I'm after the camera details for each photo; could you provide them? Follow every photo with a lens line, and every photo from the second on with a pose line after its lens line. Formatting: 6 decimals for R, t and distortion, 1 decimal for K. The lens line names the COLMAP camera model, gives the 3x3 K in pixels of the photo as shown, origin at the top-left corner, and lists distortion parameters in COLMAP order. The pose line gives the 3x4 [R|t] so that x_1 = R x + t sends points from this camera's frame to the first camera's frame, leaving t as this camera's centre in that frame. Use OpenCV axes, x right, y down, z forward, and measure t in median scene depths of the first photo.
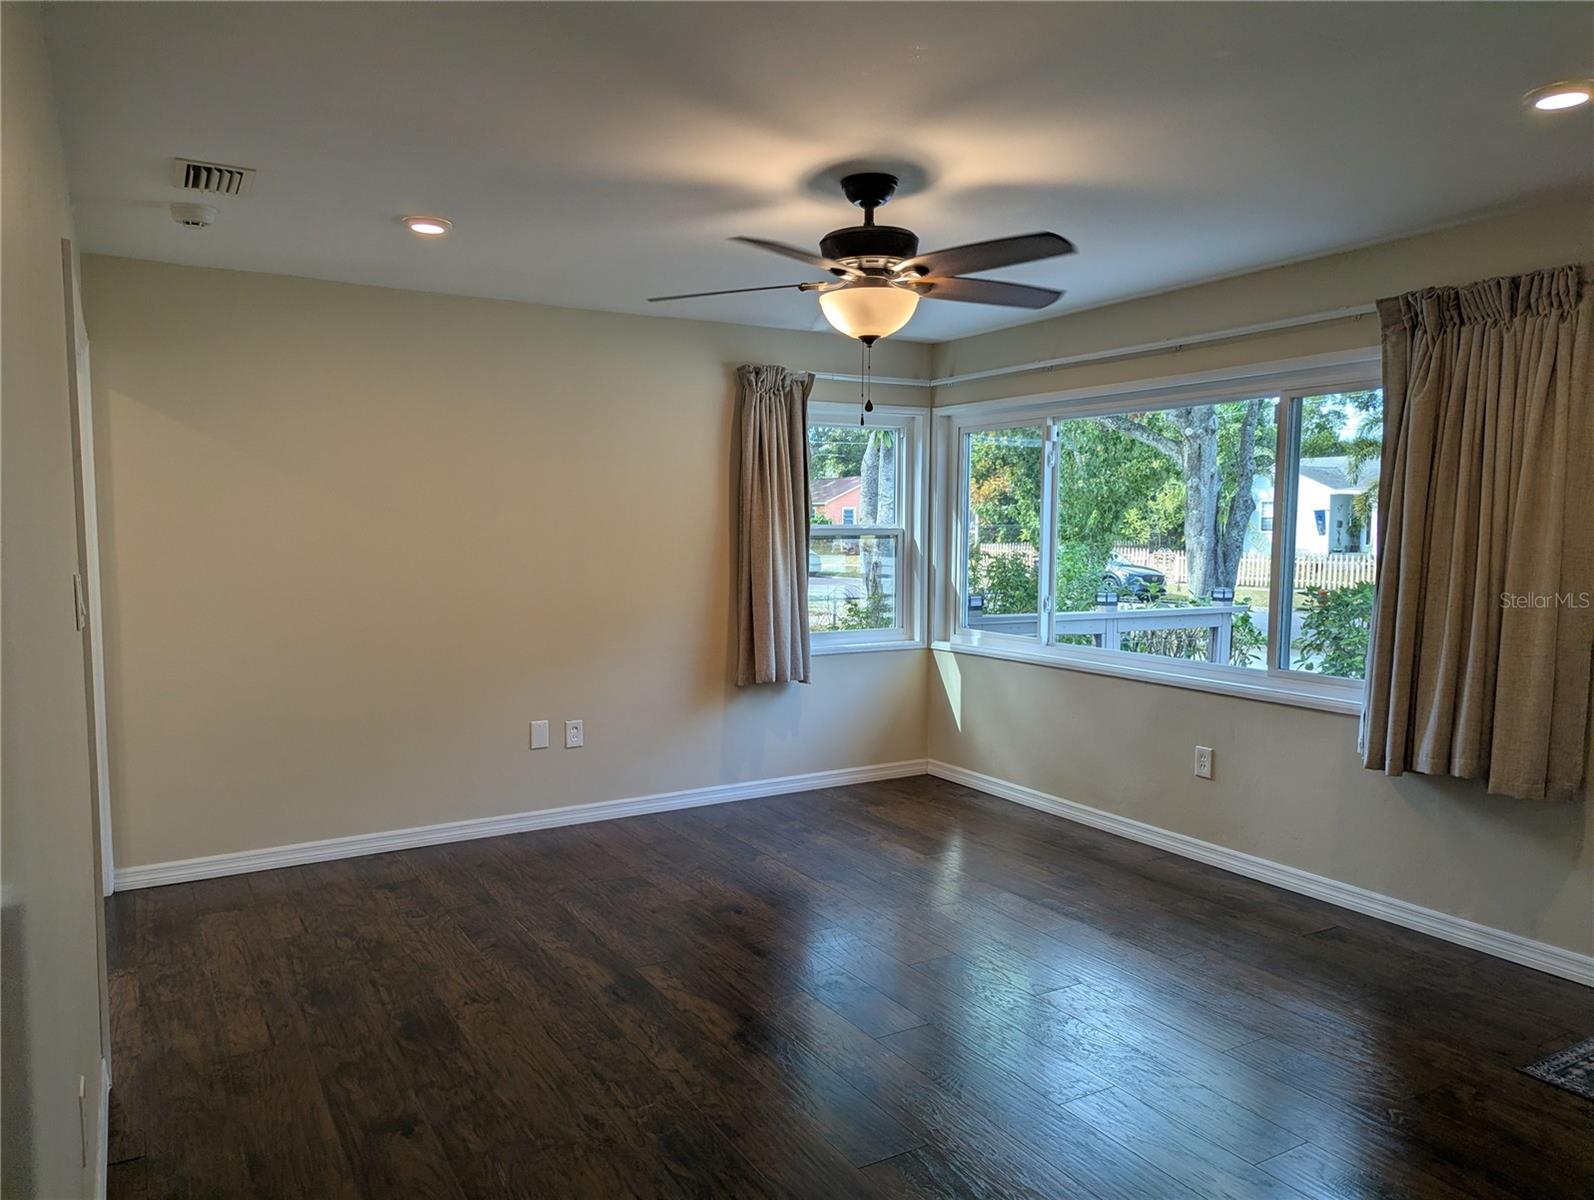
lens RADIAL K [[1114.6, 0, 782.3], [0, 1114.6, 616.1], [0, 0, 1]] dist [0.053966, -0.008530]
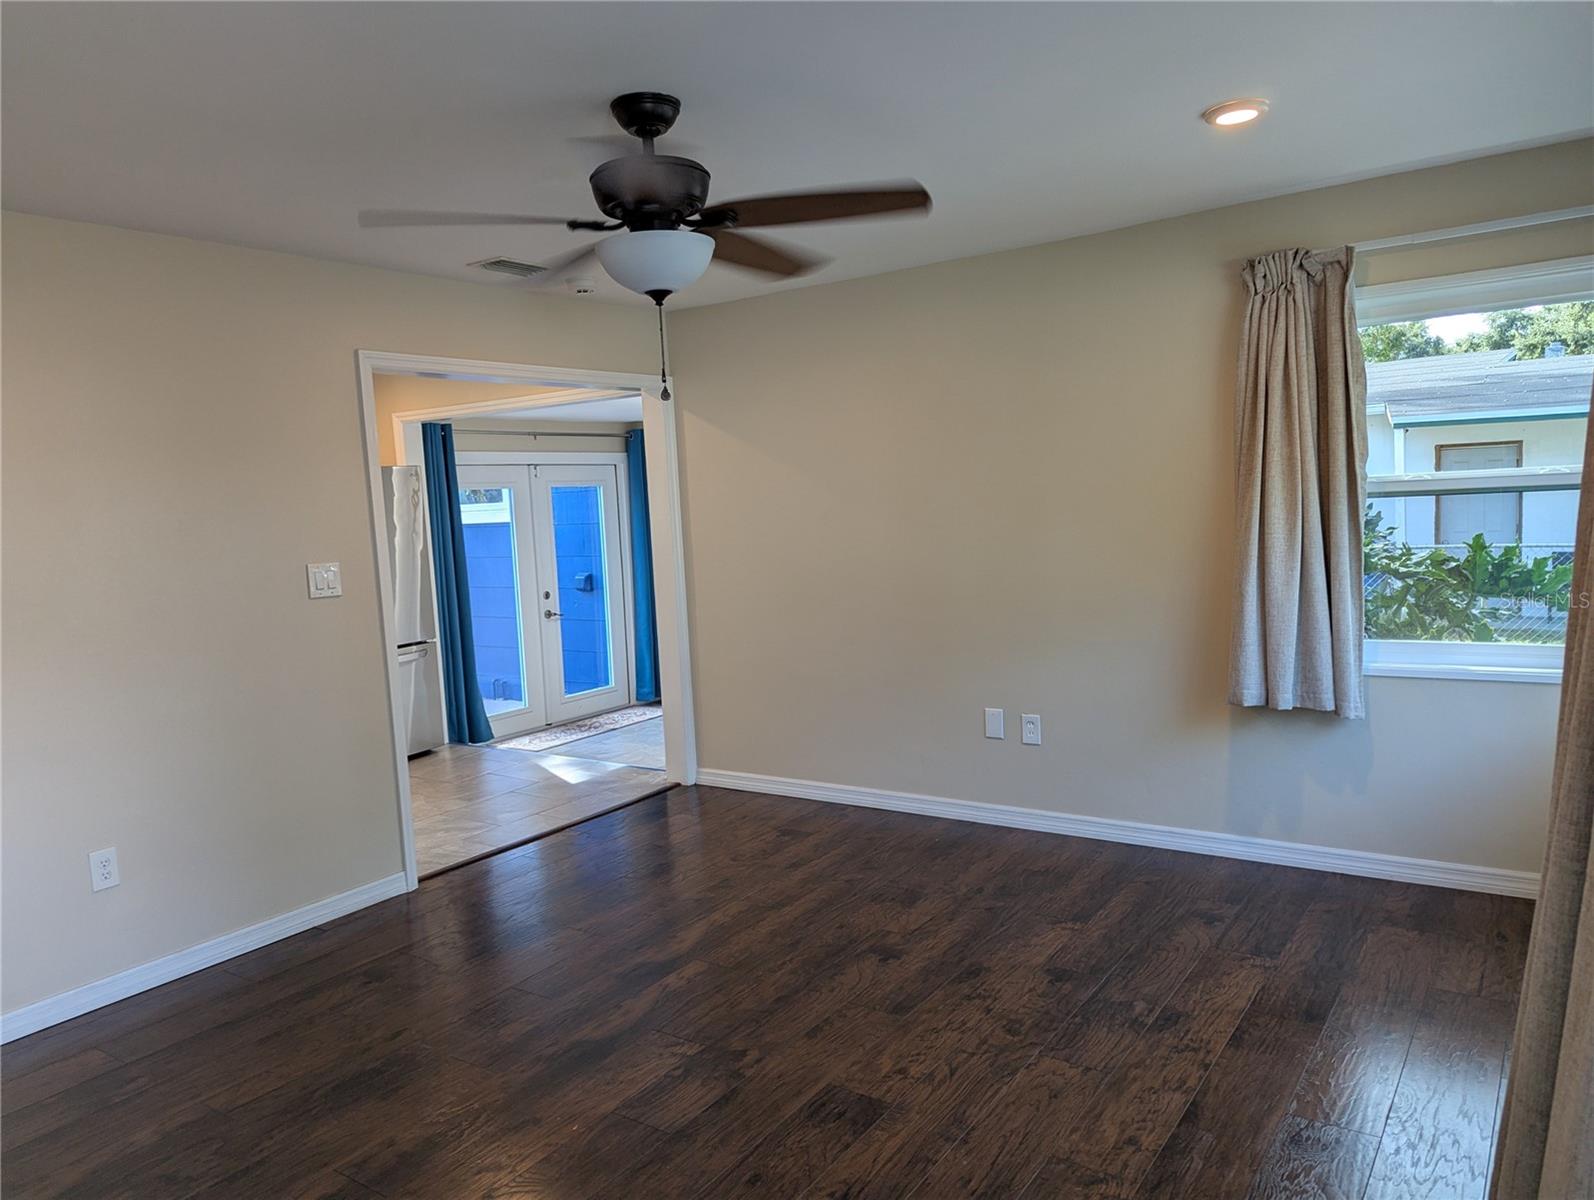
lens RADIAL K [[1114.6, 0, 780.5], [0, 1114.6, 592.4], [0, 0, 1]] dist [0.053966, -0.008530]
pose [[0.401886, 0.051951, -0.914215, 0.651415], [-0.018762, 0.998647, 0.048501, -0.052005], [0.915498, -0.002339, 0.402317, 0.545490]]
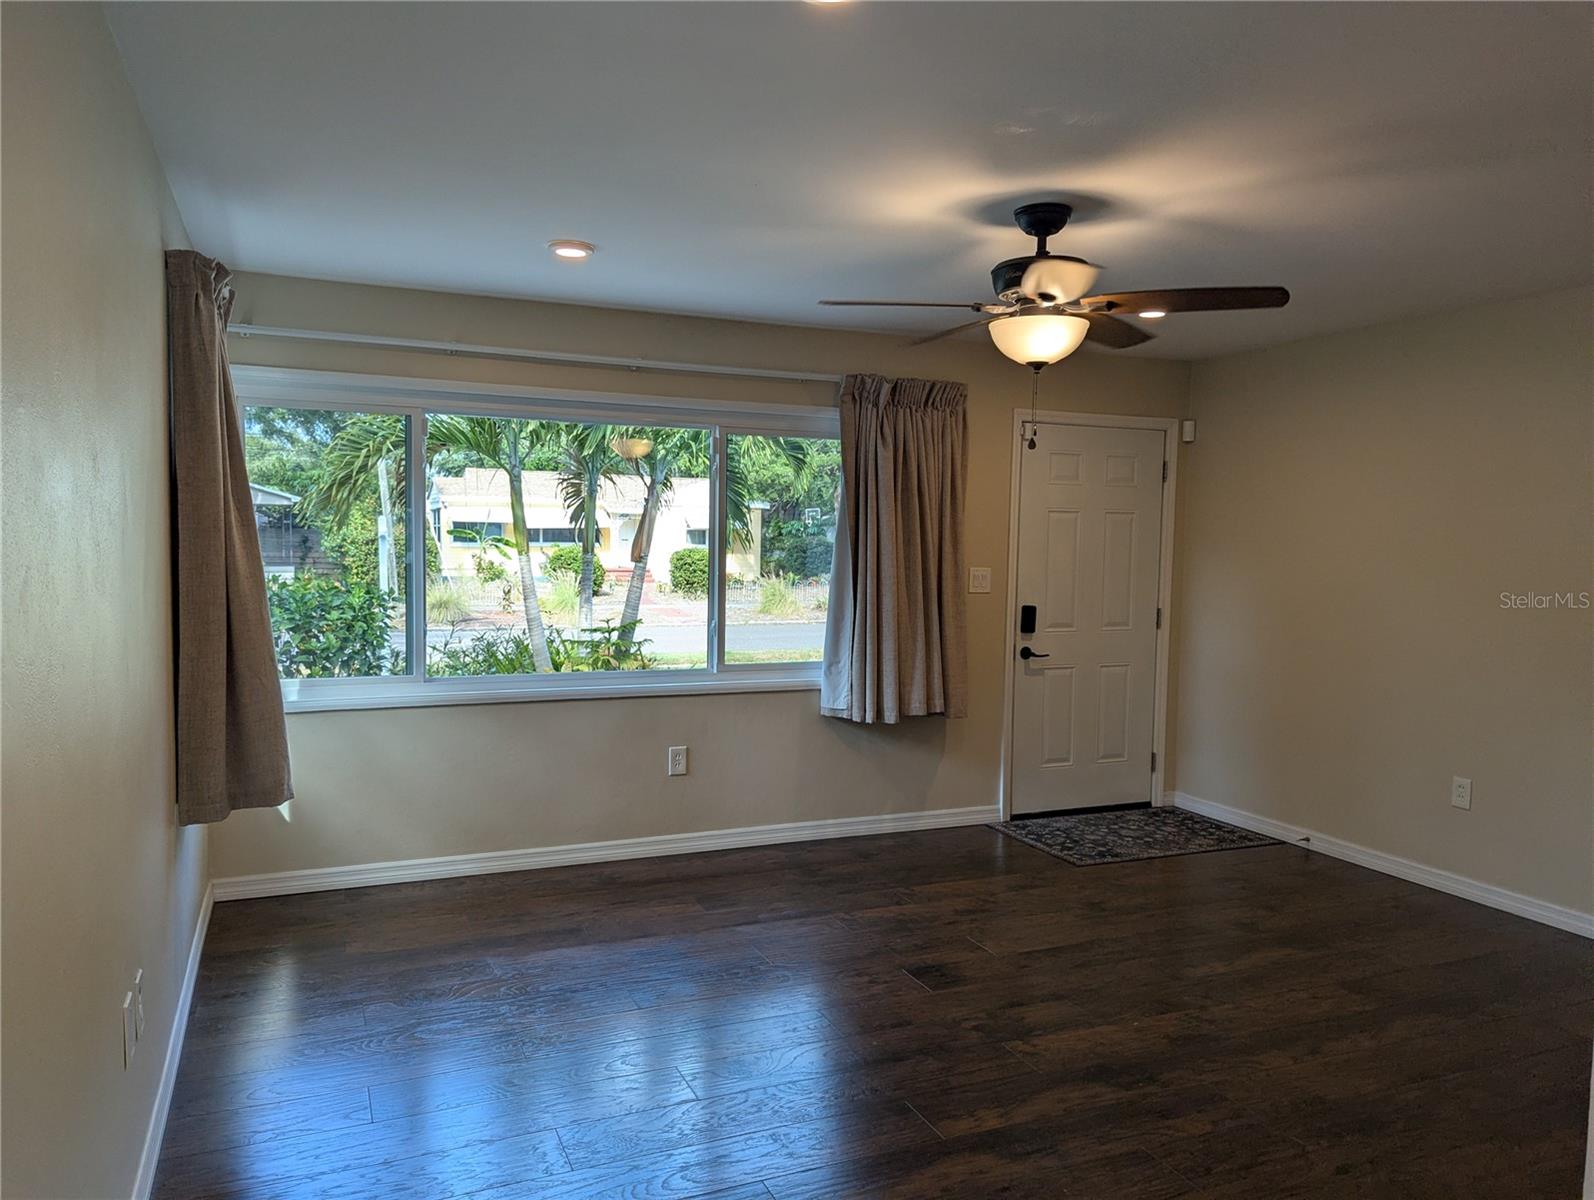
lens RADIAL K [[1114.6, 0, 794.9], [0, 1114.6, 593.1], [0, 0, 1]] dist [0.053966, -0.008530]
pose [[0.132005, -0.047691, 0.990101, -0.713628], [0.068870, 0.996869, 0.038835, -0.068887], [-0.988854, 0.063062, 0.134876, 0.796661]]
